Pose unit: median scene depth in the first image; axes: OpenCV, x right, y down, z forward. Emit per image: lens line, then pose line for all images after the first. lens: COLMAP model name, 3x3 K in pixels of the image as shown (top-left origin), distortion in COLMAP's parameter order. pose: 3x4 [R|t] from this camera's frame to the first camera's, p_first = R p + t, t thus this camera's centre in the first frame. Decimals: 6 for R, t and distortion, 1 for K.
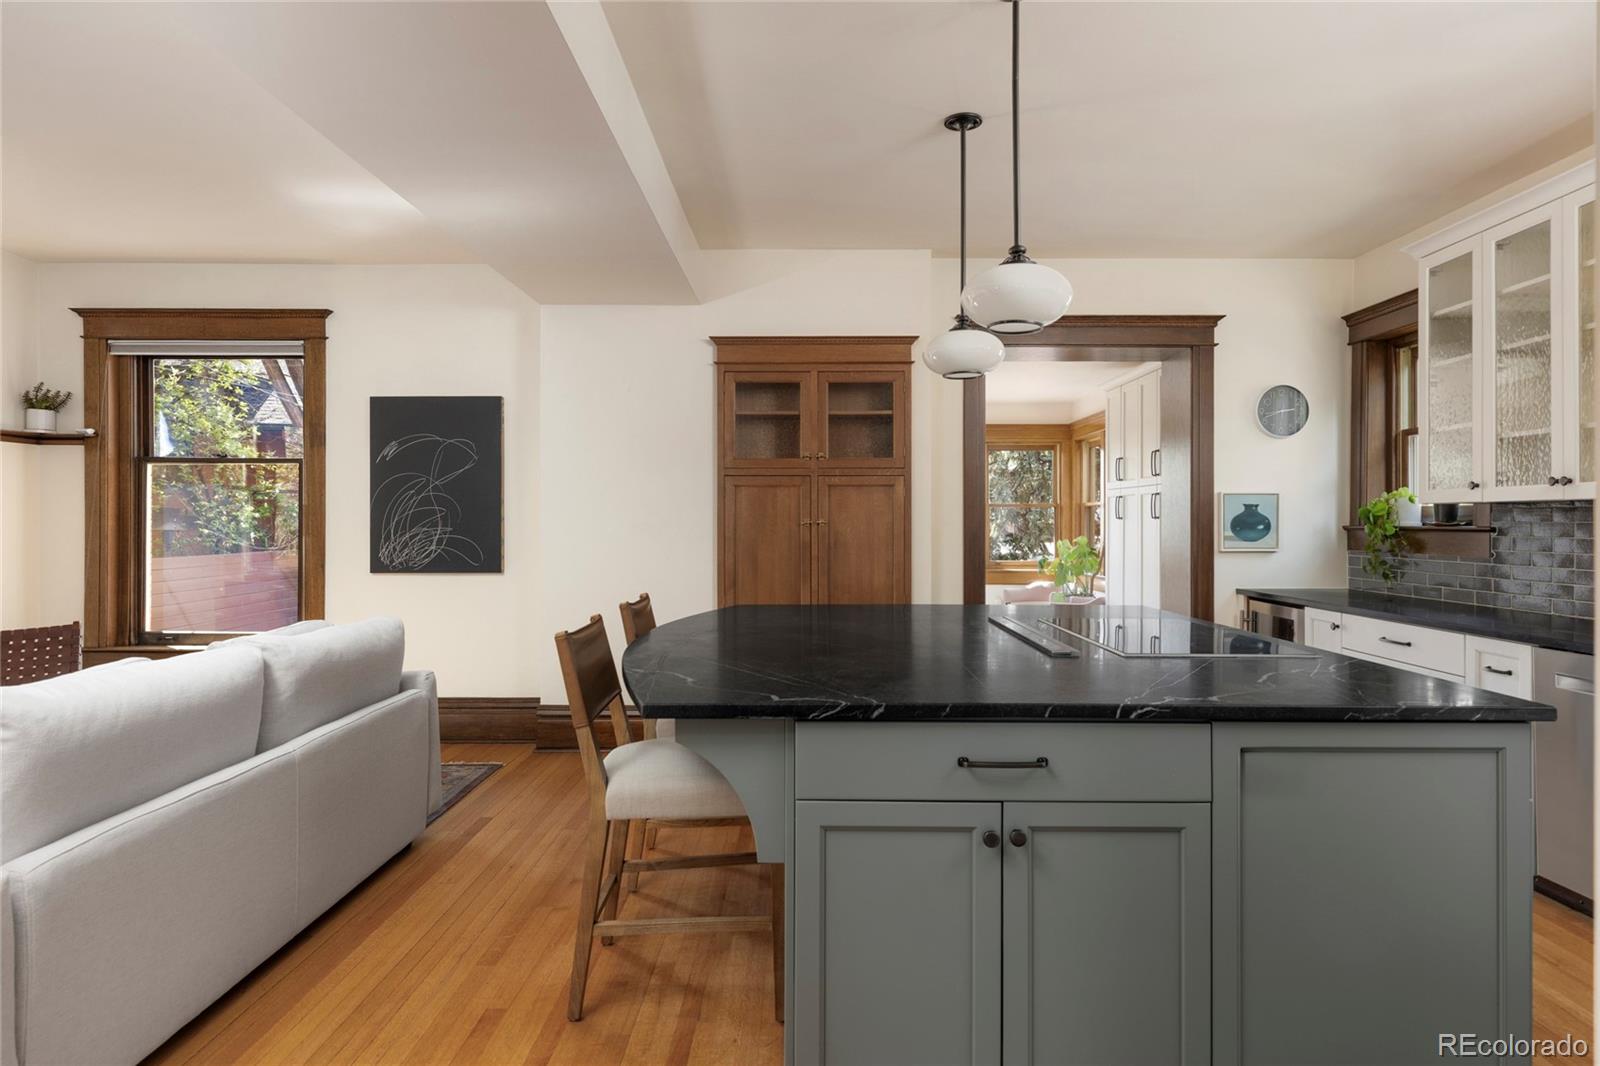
lens RADIAL K [[900.1, 0, 800.0], [0, 900.1, 533.0], [0, 0, 1]] dist [0.002991, 0.002702]
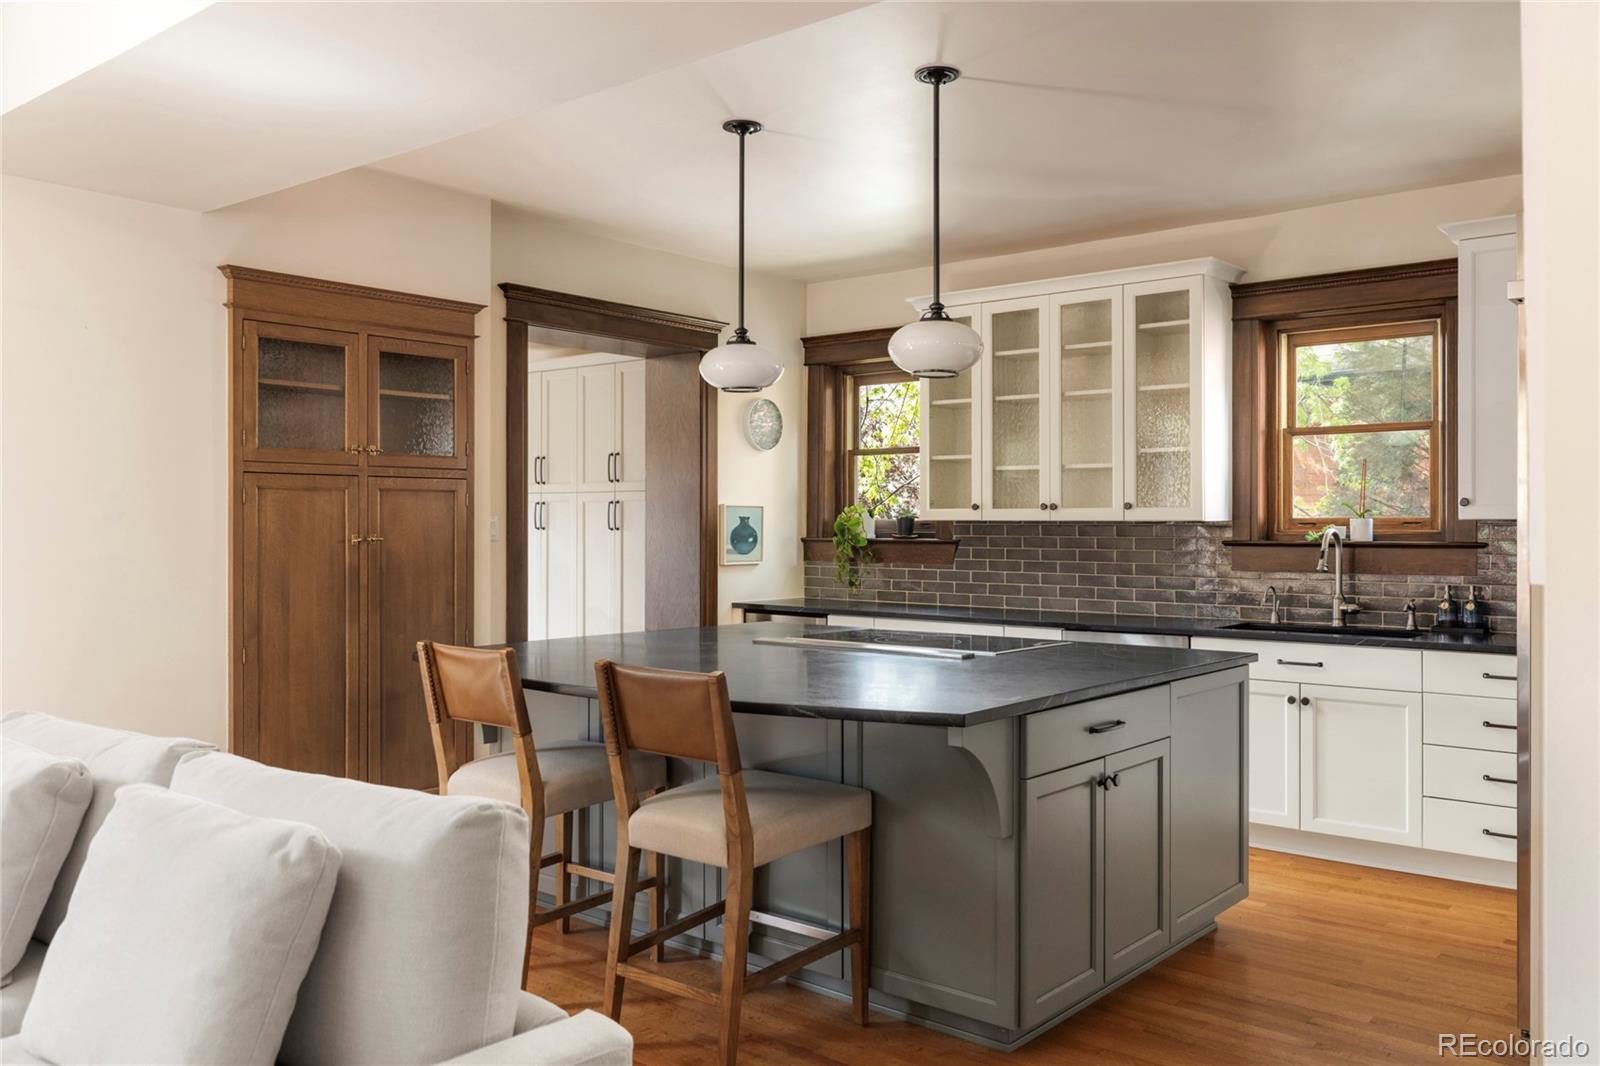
lens RADIAL K [[1282.0, 0, 861.5], [0, 1282.0, 524.8], [0, 0, 1]] dist [0.006873, 0.005298]
pose [[0.610062, -0.000058, 0.792354, -0.557568], [0.007995, 0.999950, -0.006082, -0.013931], [-0.792313, 0.010045, 0.610032, 0.040000]]
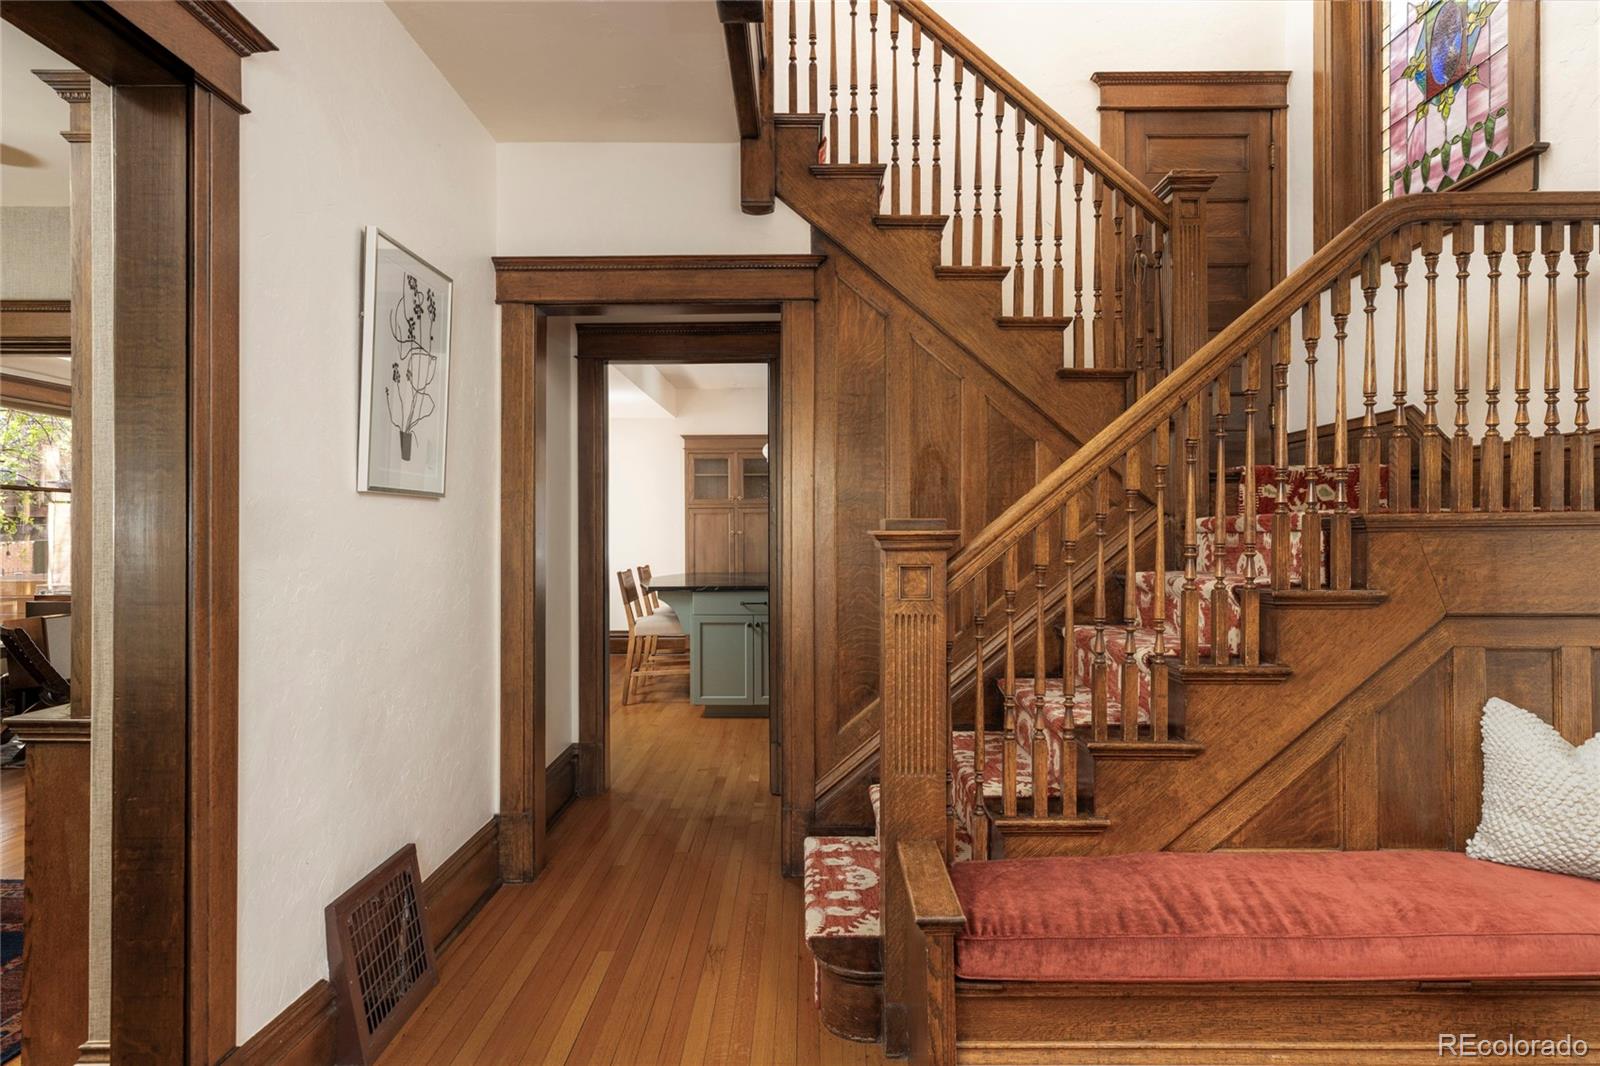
lens RADIAL K [[900.1, 0, 800.0], [0, 900.1, 533.0], [0, 0, 1]] dist [0.002991, 0.002702]
pose [[0.999993, -0.002472, 0.002857, 0.143231], [0.002507, 0.999921, -0.012310, 0.012448], [-0.002827, 0.012317, 0.999920, -0.875680]]
